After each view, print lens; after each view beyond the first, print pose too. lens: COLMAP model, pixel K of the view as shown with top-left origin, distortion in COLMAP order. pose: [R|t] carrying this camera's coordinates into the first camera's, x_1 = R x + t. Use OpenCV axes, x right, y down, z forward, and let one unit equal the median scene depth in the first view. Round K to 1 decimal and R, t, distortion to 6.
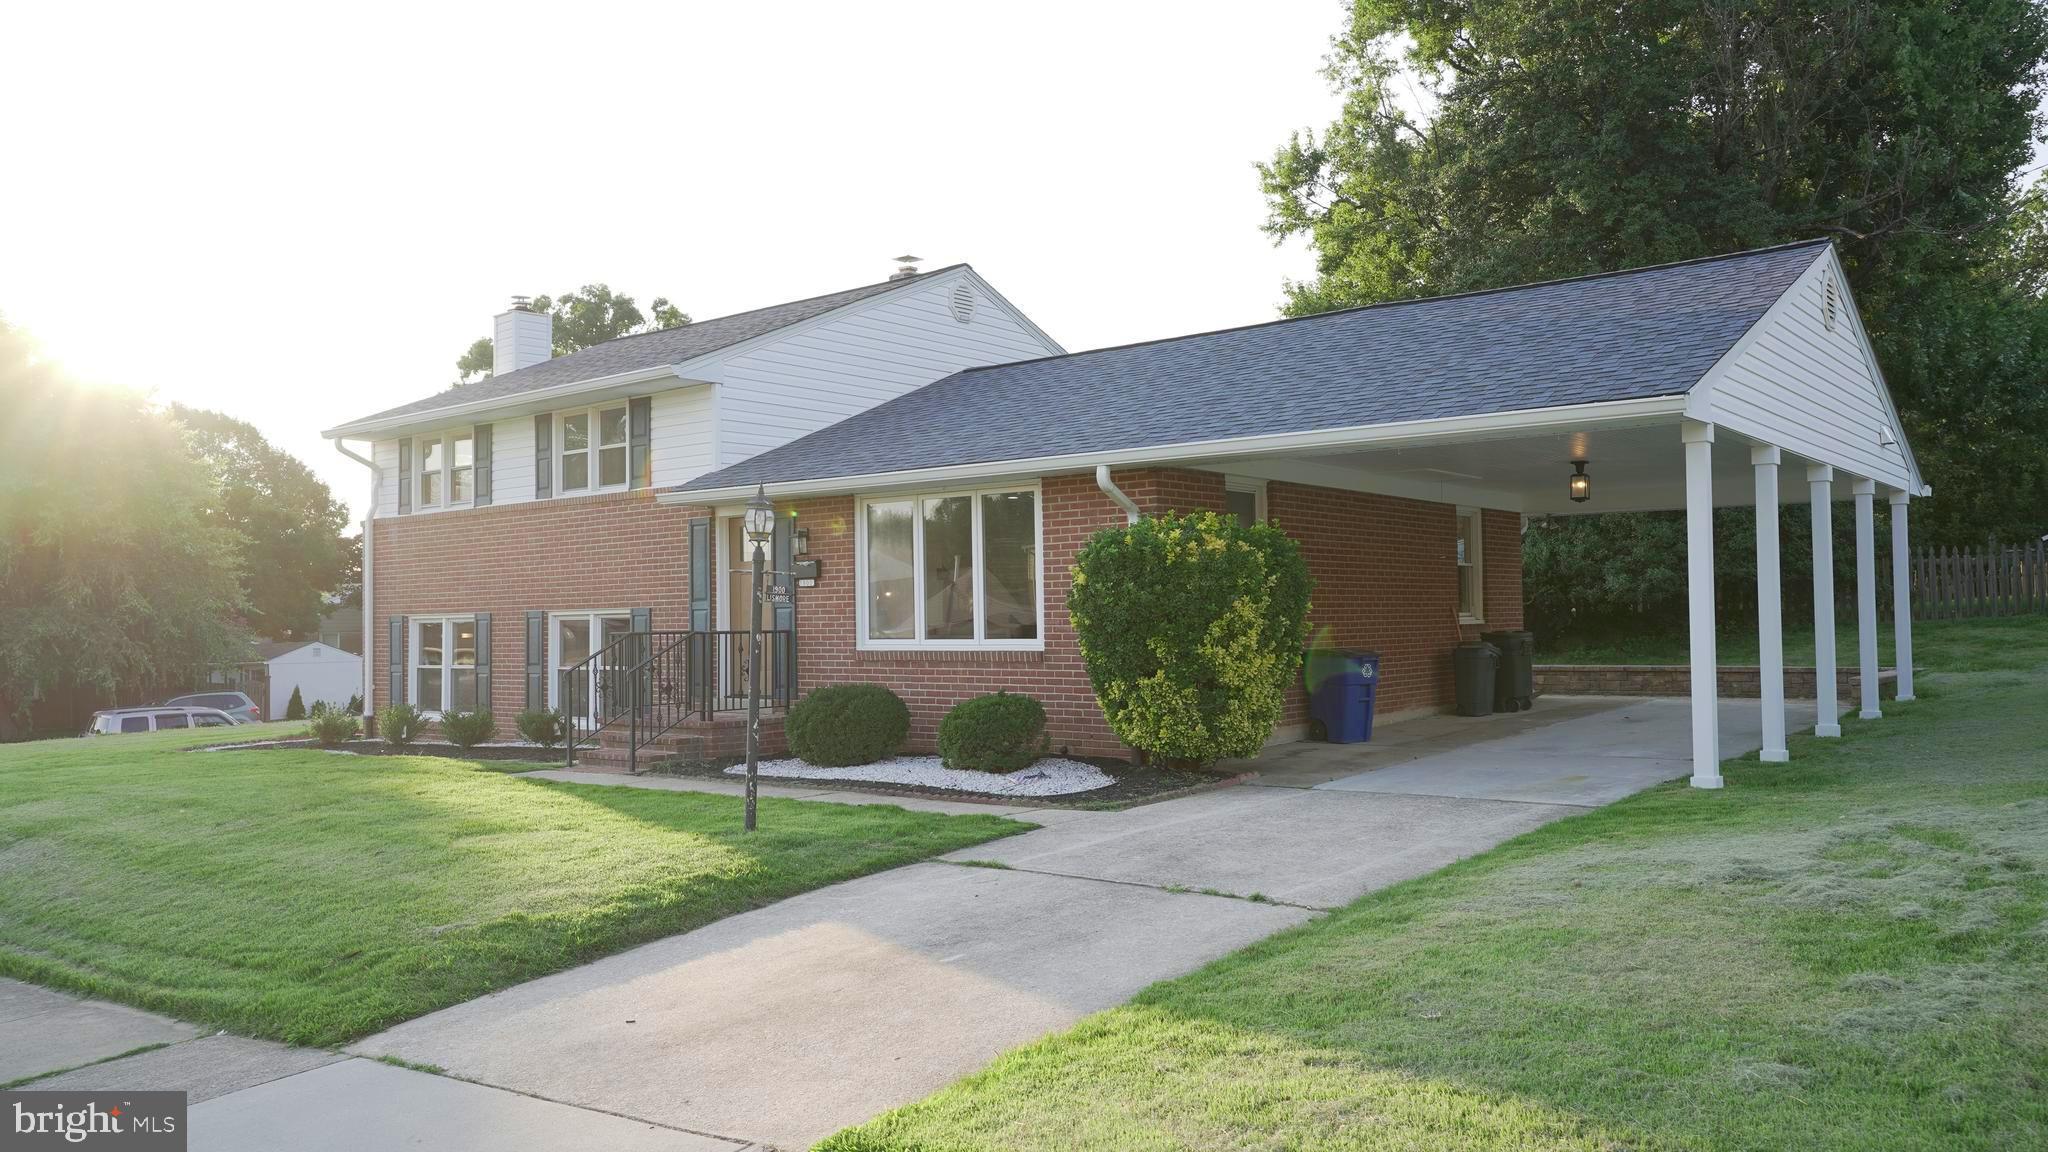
lens RADIAL K [[1499.6, 0, 1024.0], [0, 1499.6, 576.0], [0, 0, 1]] dist [0.000519, -0.000699]
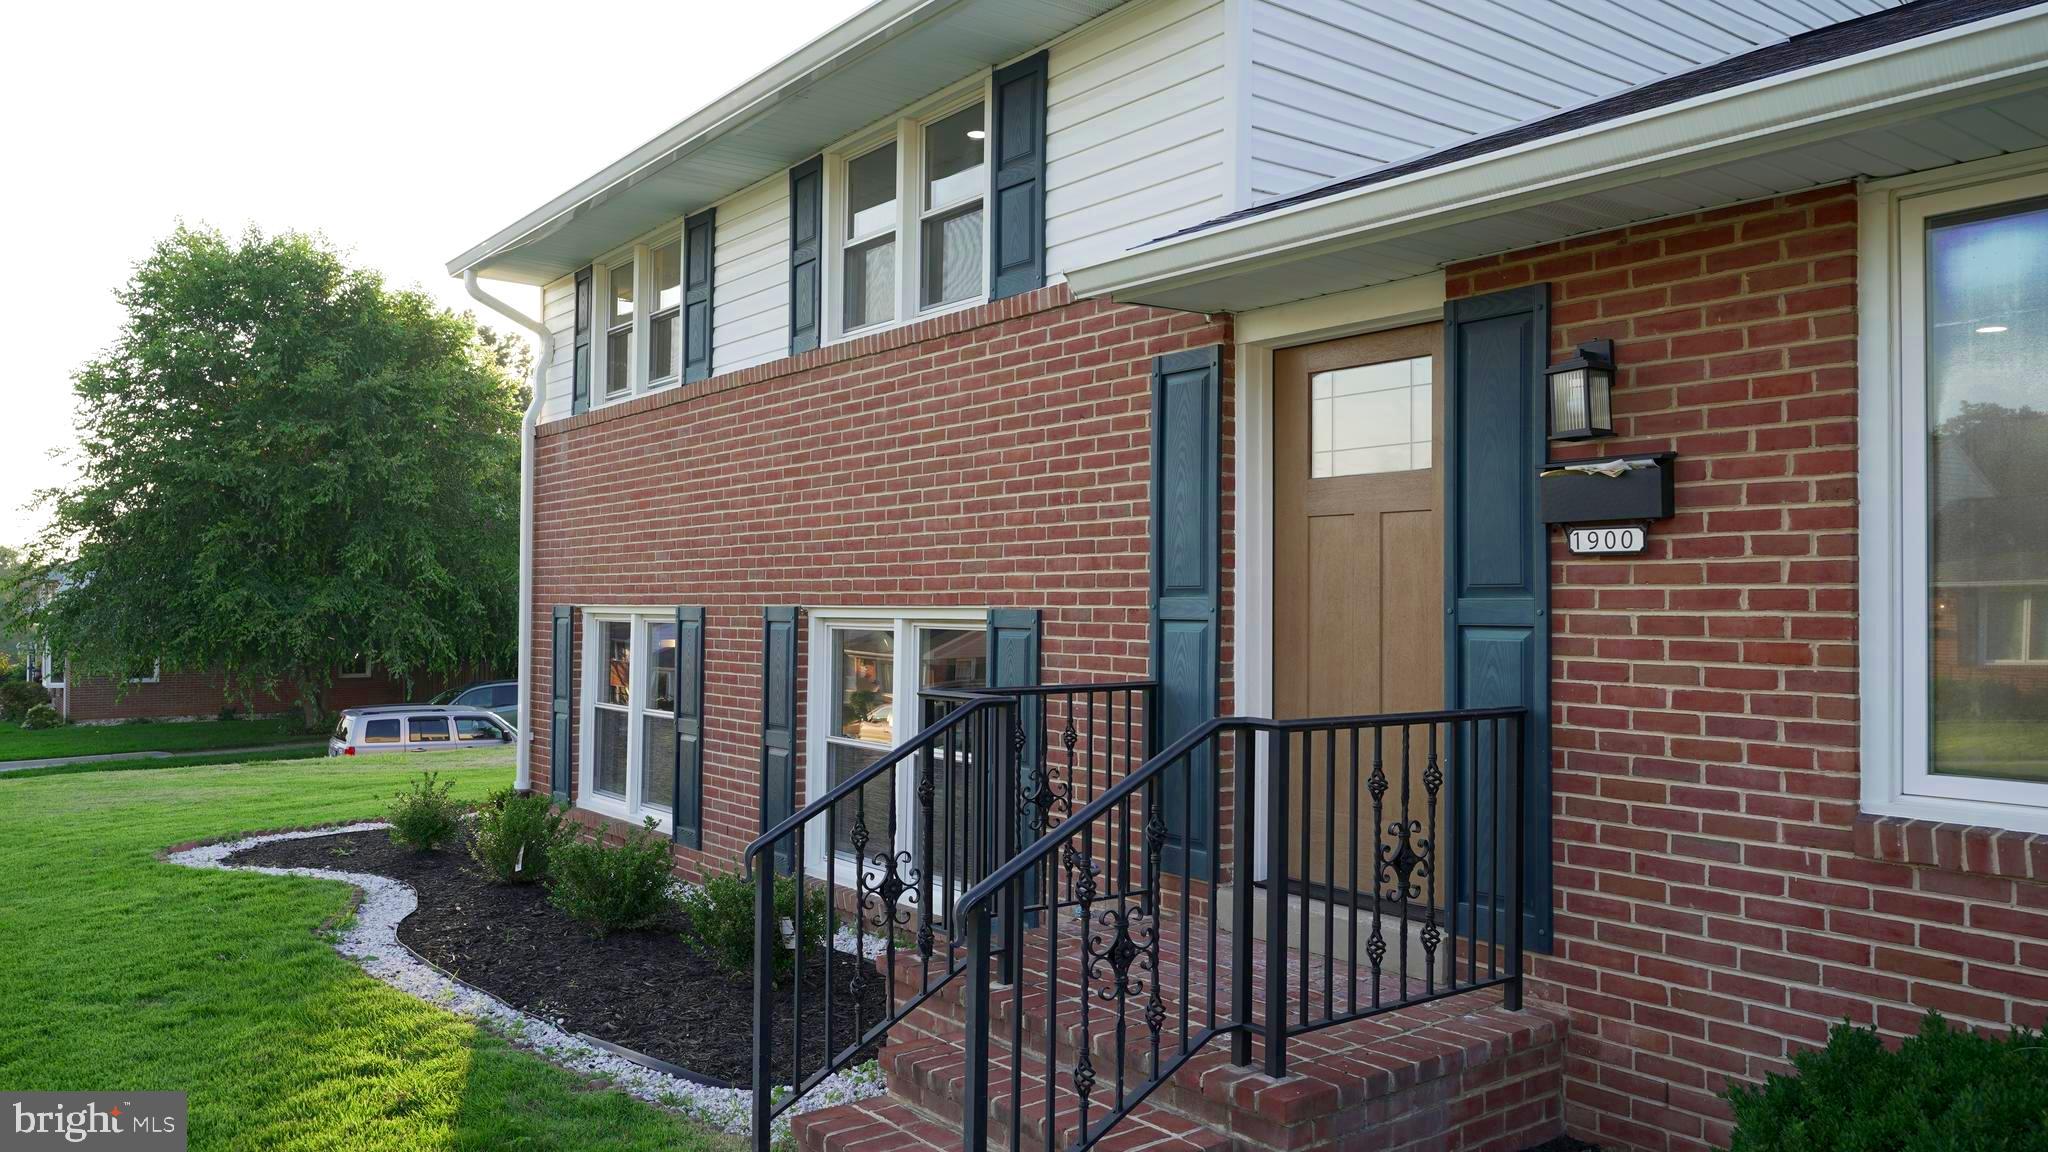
lens RADIAL K [[1477.5, 0, 1024.0], [0, 1477.5, 576.0], [0, 0, 1]] dist [0.001153, 0.000141]
pose [[0.970787, 0.017542, -0.239301, -0.152773], [-0.014799, 0.999803, 0.013255, 0.007641], [0.239486, -0.009326, 0.970855, 0.594970]]
